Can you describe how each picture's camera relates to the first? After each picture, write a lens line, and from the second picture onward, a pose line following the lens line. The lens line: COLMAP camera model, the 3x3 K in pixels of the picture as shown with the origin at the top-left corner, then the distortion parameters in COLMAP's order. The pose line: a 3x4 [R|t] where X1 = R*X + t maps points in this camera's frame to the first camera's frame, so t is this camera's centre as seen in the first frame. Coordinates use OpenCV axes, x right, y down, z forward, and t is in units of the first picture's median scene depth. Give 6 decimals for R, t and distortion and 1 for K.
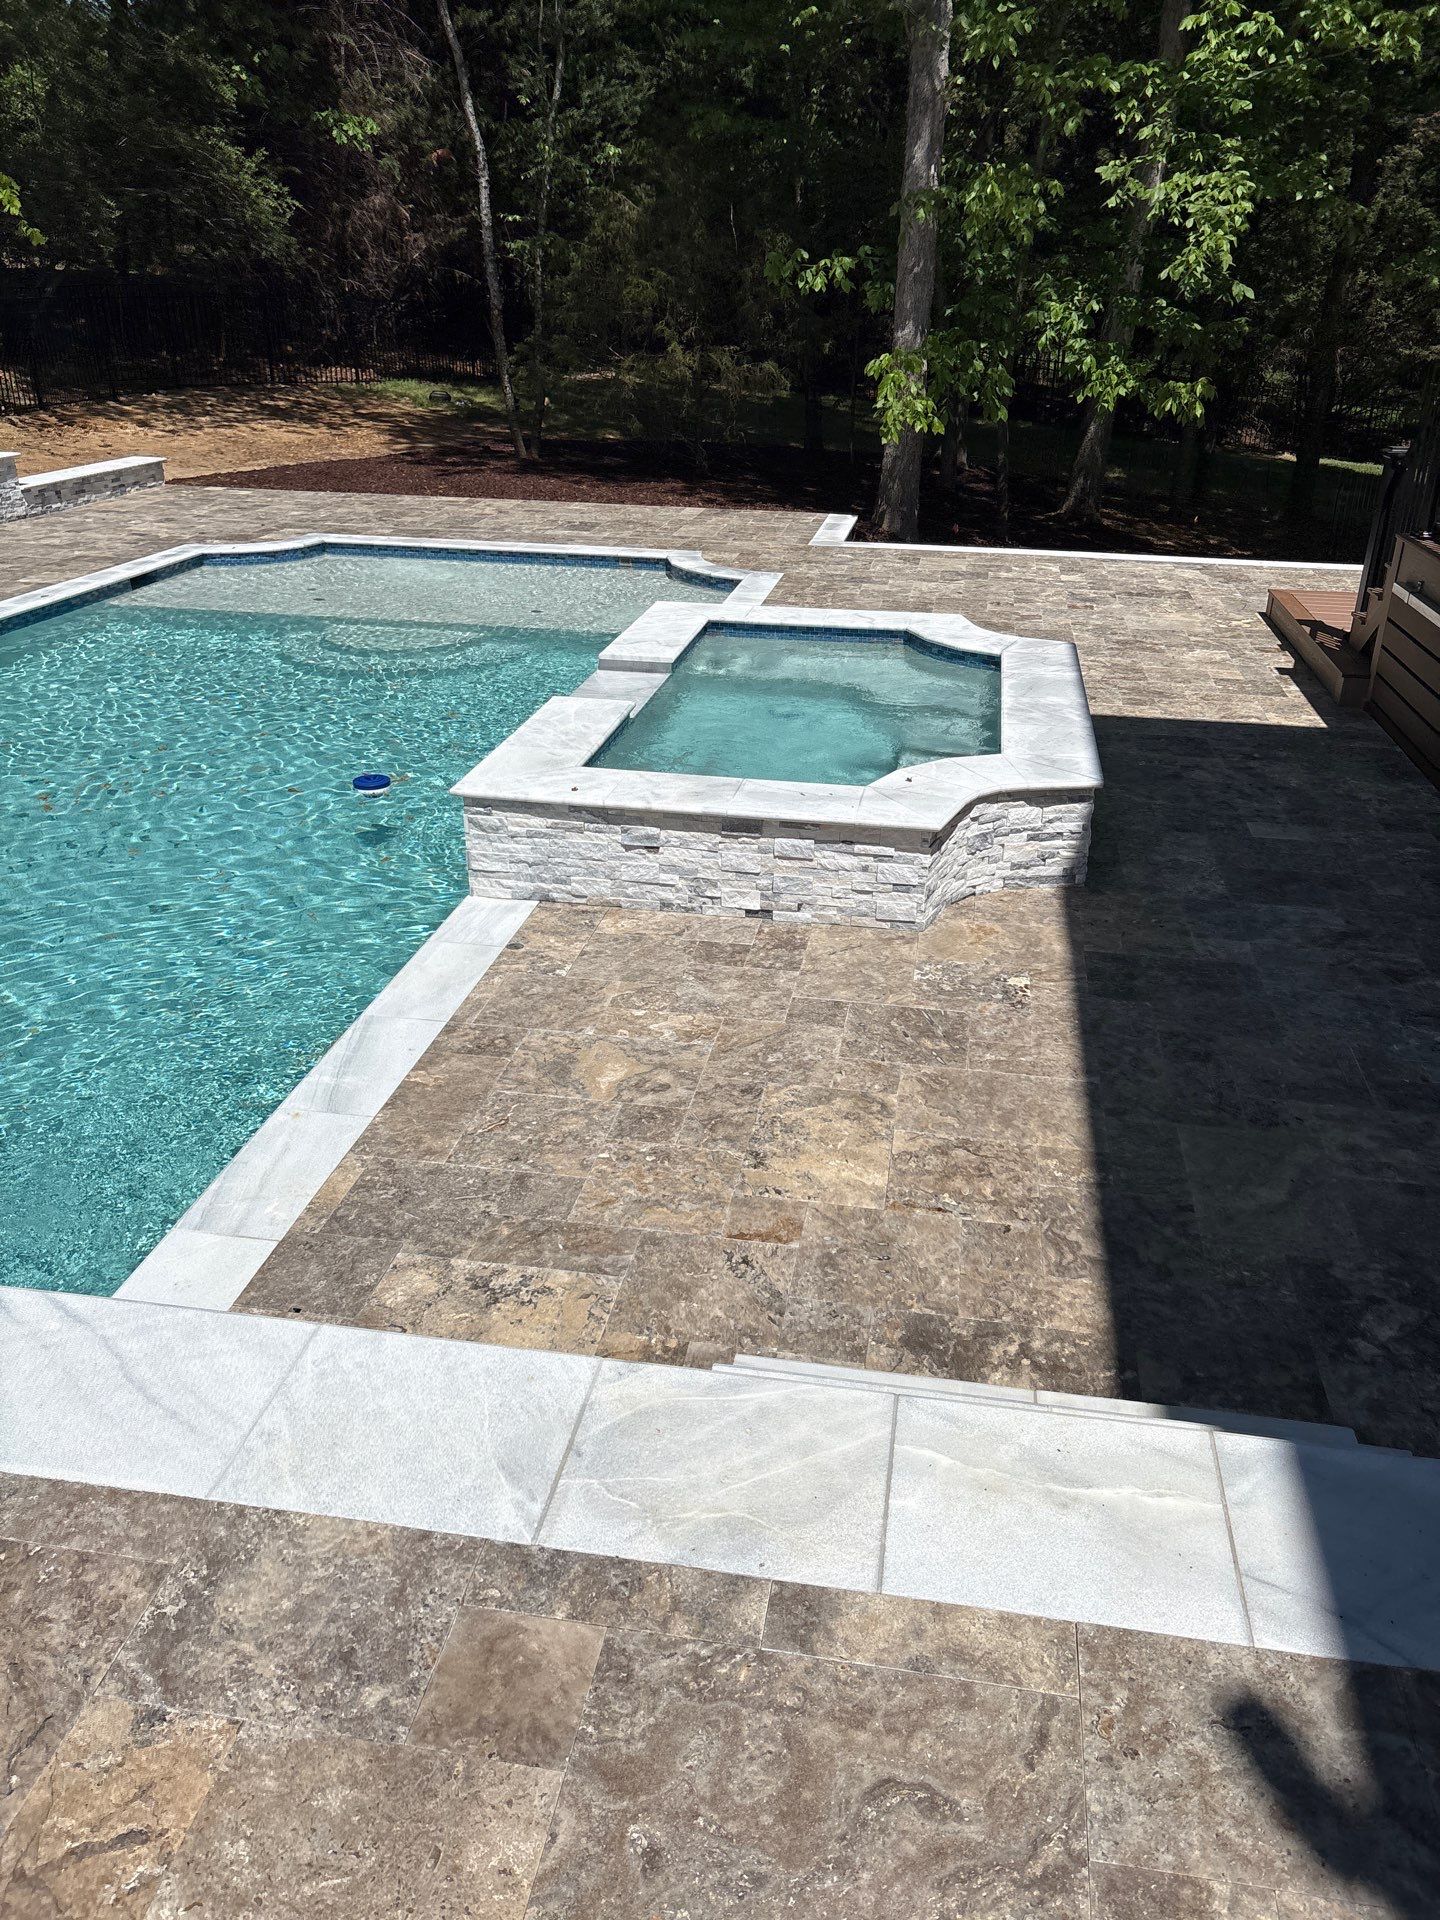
lens RADIAL K [[1421.1, 0, 720.0], [0, 1421.1, 960.0], [0, 0, 1]] dist [0.054198, -0.076919]
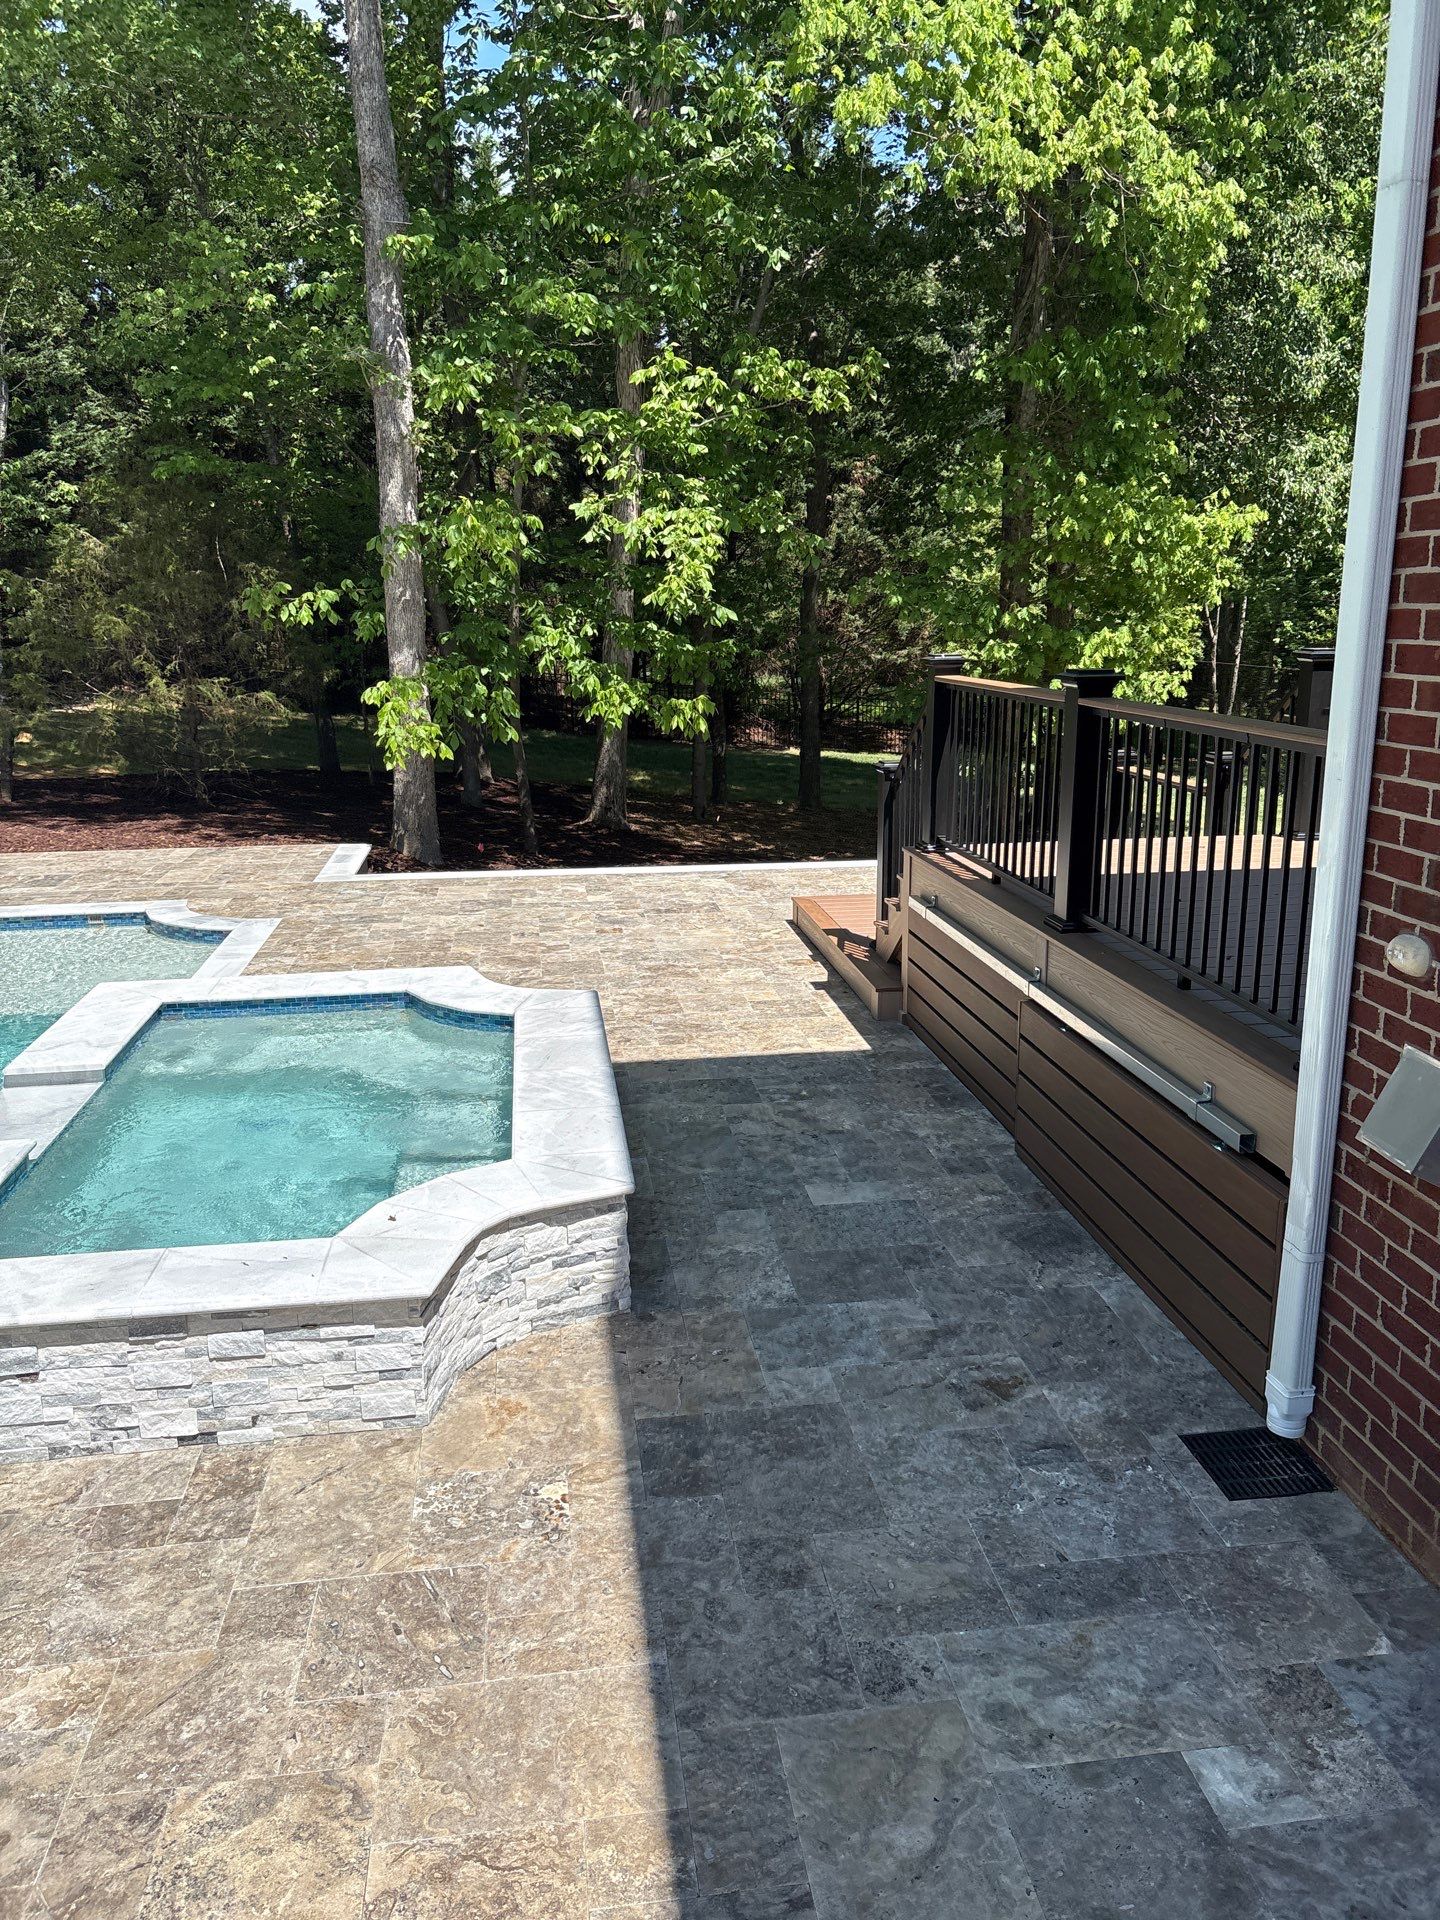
lens RADIAL K [[1348.7, 0, 720.0], [0, 1348.7, 960.0], [0, 0, 1]] dist [-0.002404, -0.008986]
pose [[0.953961, -0.095862, 0.284200, 0.073635], [0.145531, 0.976473, -0.159126, -0.082772], [-0.262260, 0.193160, 0.945468, 0.155795]]
